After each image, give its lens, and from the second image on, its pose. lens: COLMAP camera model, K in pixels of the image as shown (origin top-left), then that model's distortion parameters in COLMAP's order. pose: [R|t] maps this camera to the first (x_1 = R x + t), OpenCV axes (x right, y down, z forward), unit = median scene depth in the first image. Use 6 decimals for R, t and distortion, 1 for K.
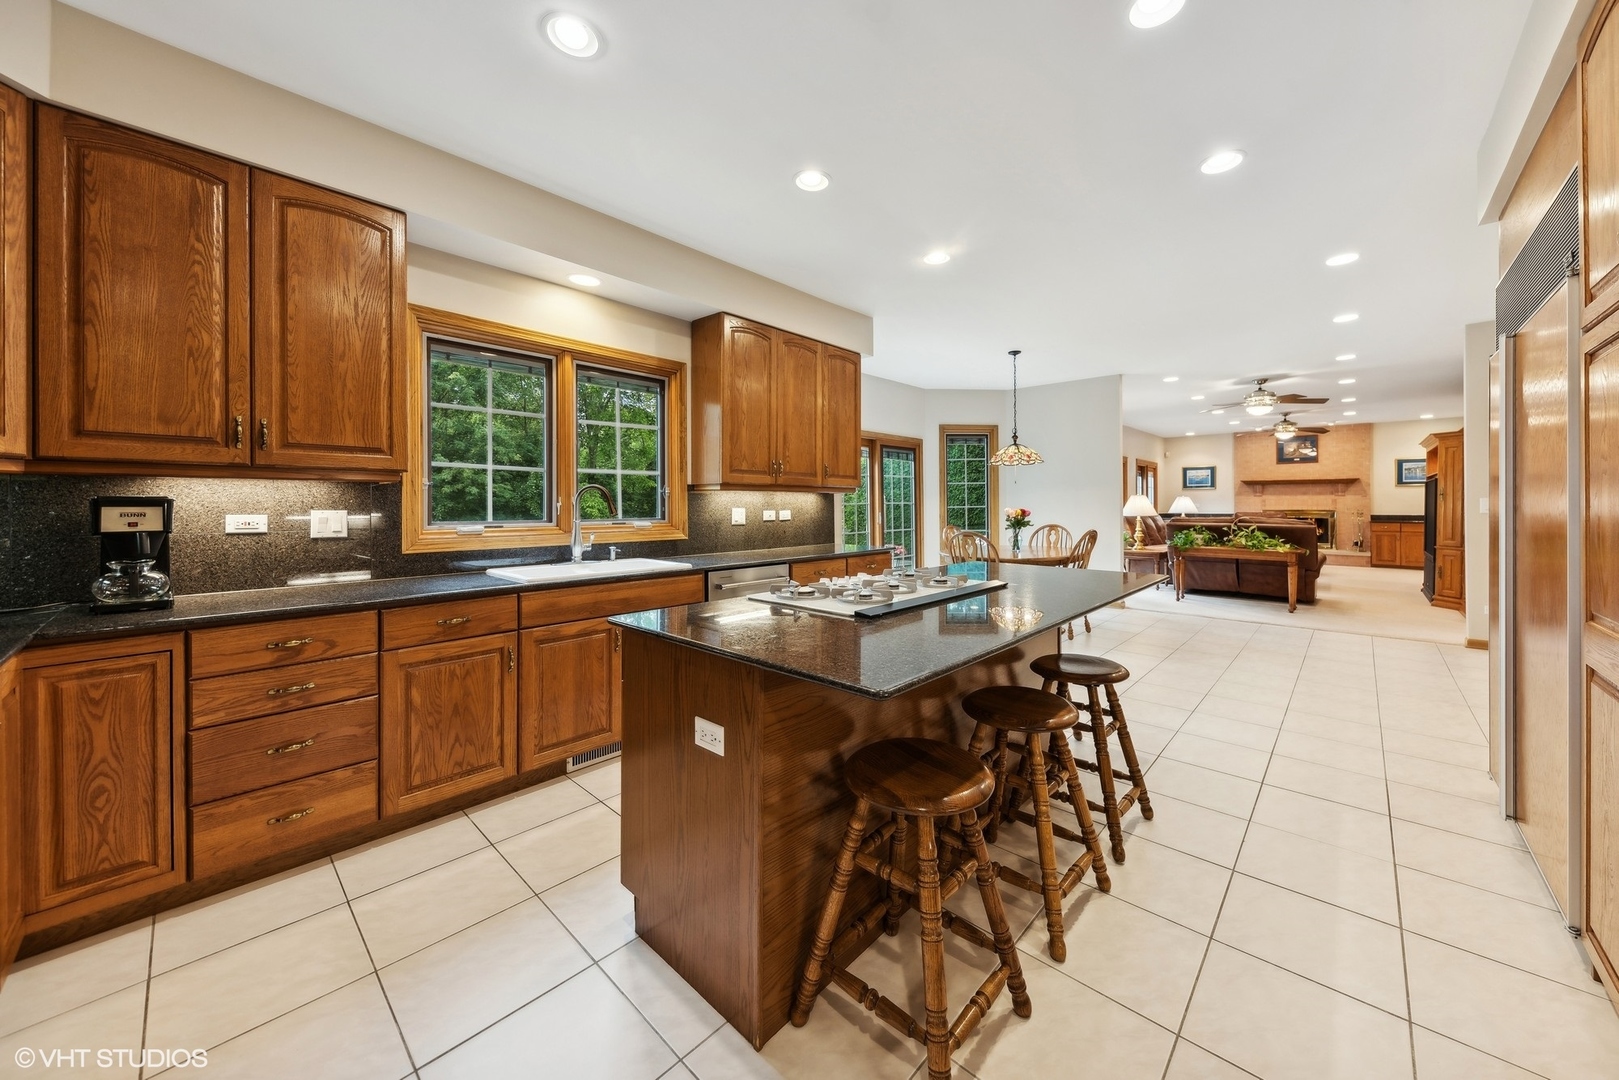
lens RADIAL K [[583.6, 0, 811.4], [0, 583.6, 506.6], [0, 0, 1]] dist [0.007034, -0.001016]
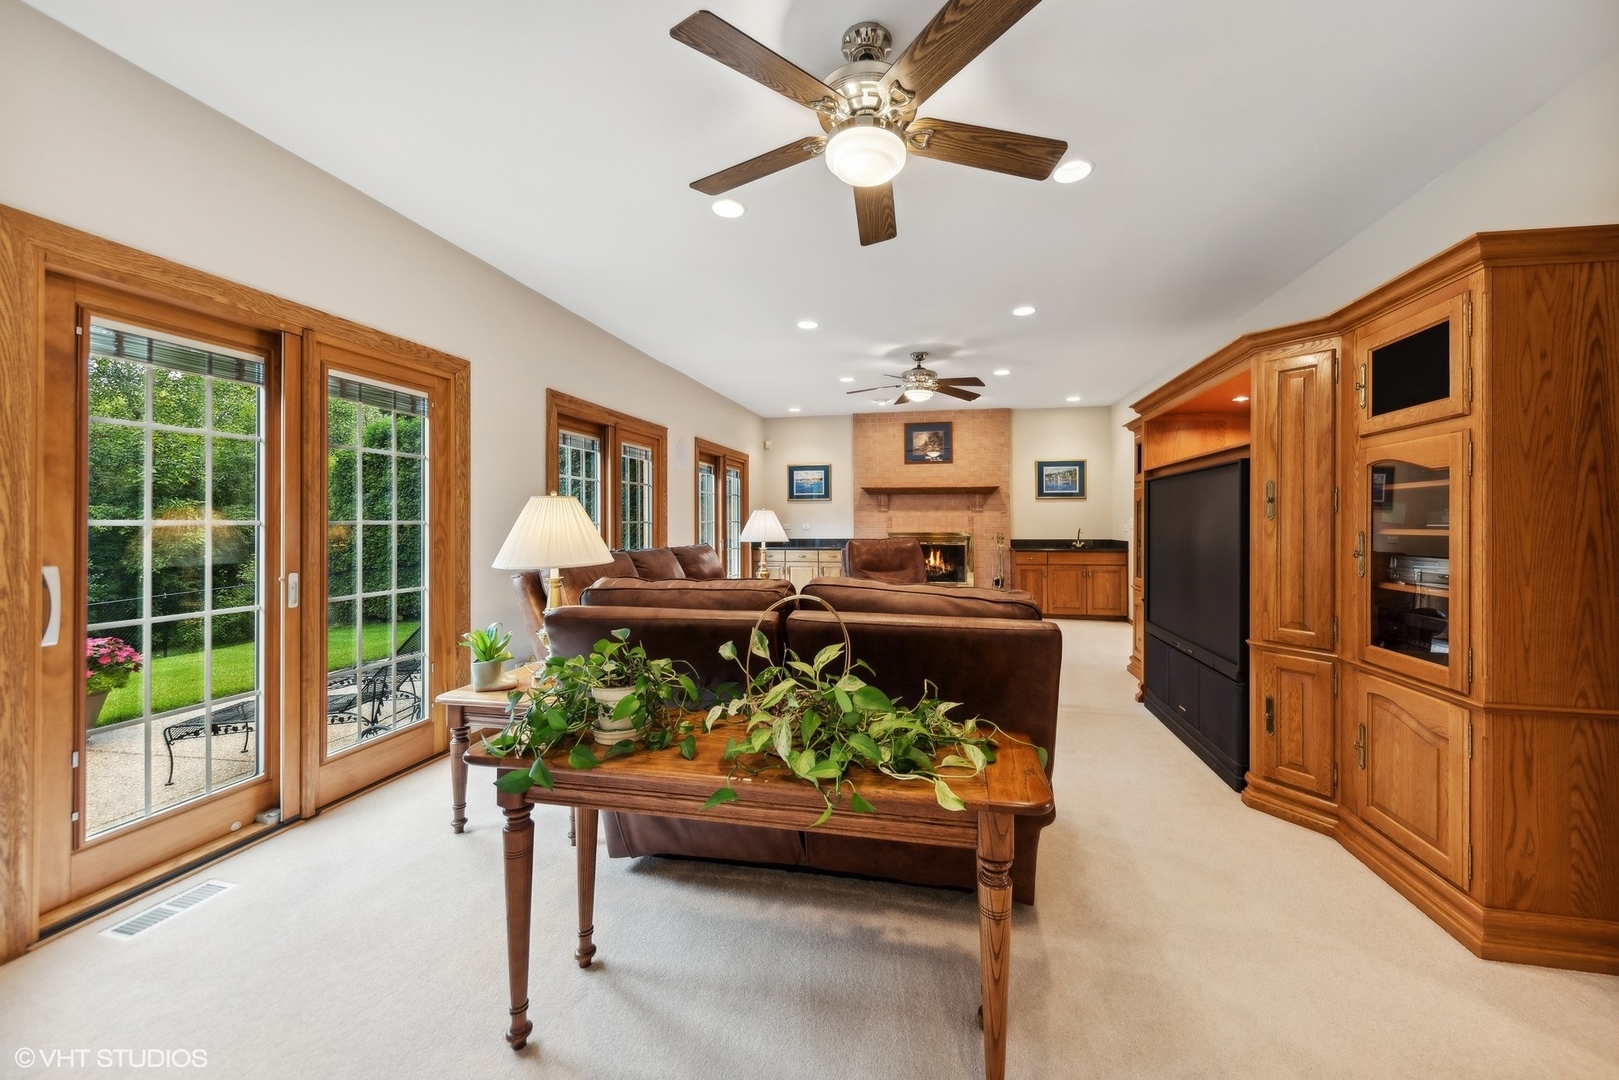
lens RADIAL K [[583.6, 0, 829.4], [0, 583.6, 521.4], [0, 0, 1]] dist [0.007034, -0.001016]
pose [[0.852434, 0.001554, 0.522833, 0.432067], [0.001924, 0.999979, -0.006108, -0.003938], [-0.522832, 0.006213, 0.852413, 0.553993]]
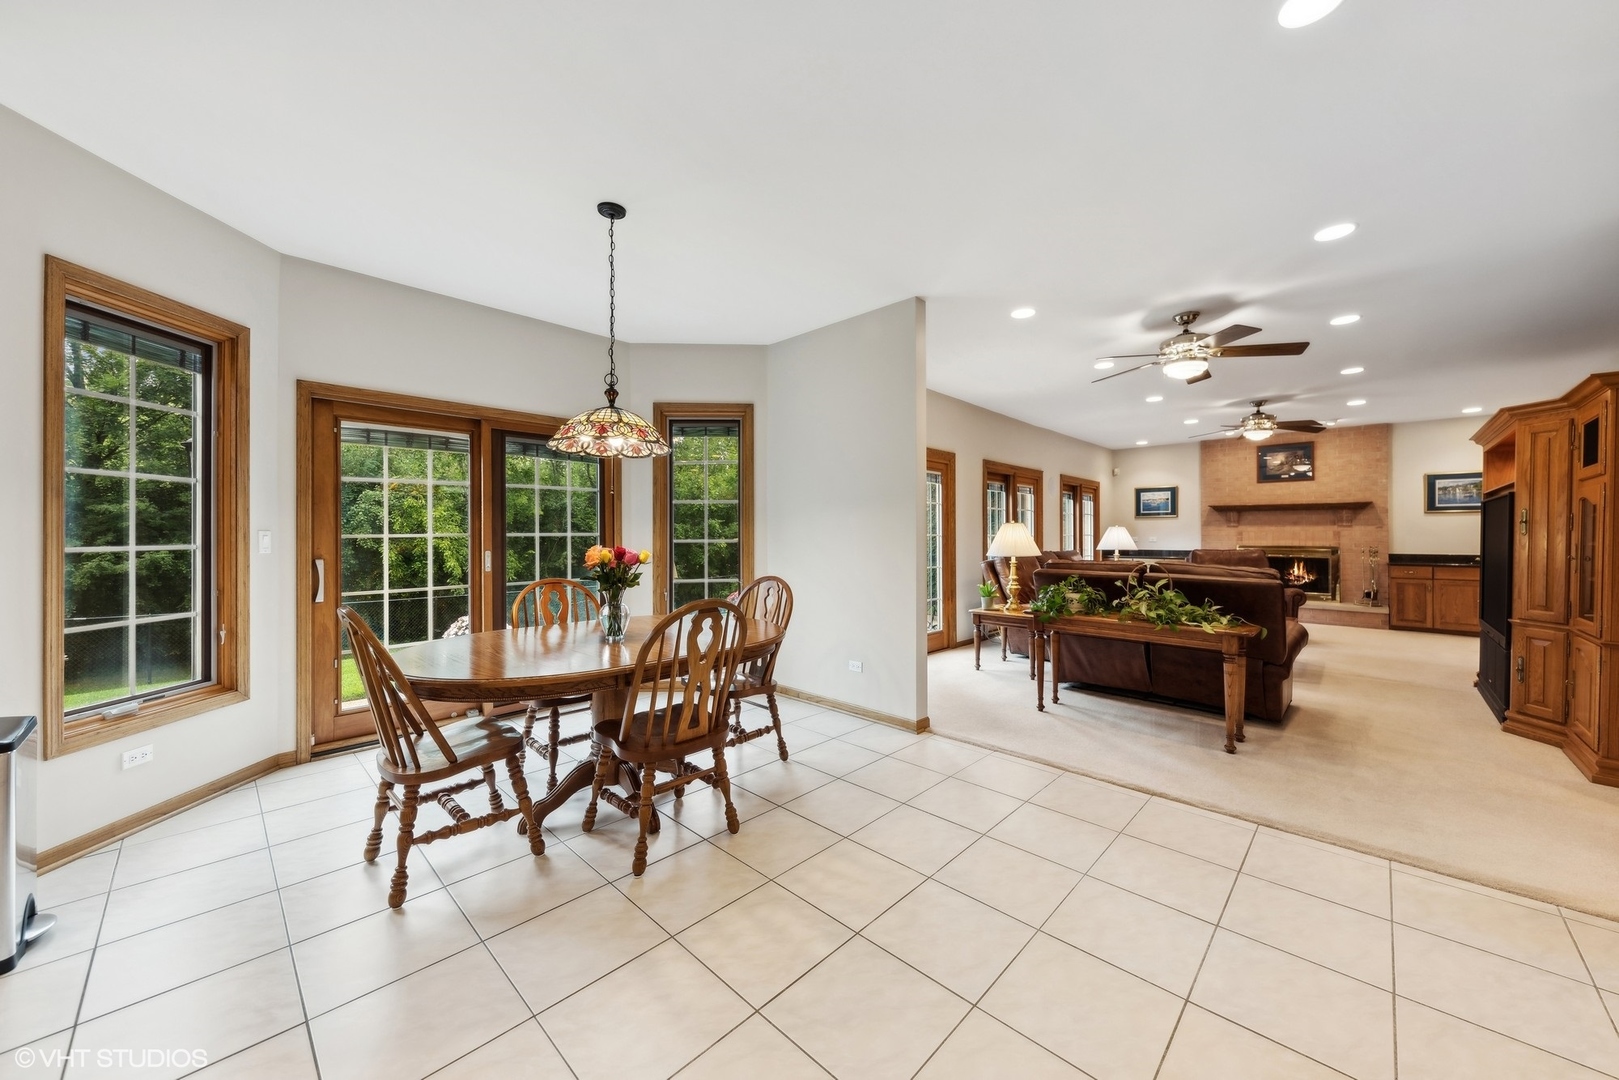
lens RADIAL K [[583.6, 0, 814.3], [0, 583.6, 534.1], [0, 0, 1]] dist [0.007034, -0.001016]
pose [[0.999891, 0.004317, -0.014146, 0.293539], [-0.004399, 0.999974, -0.005786, -0.002592], [0.014121, 0.005847, 0.999883, 0.306463]]
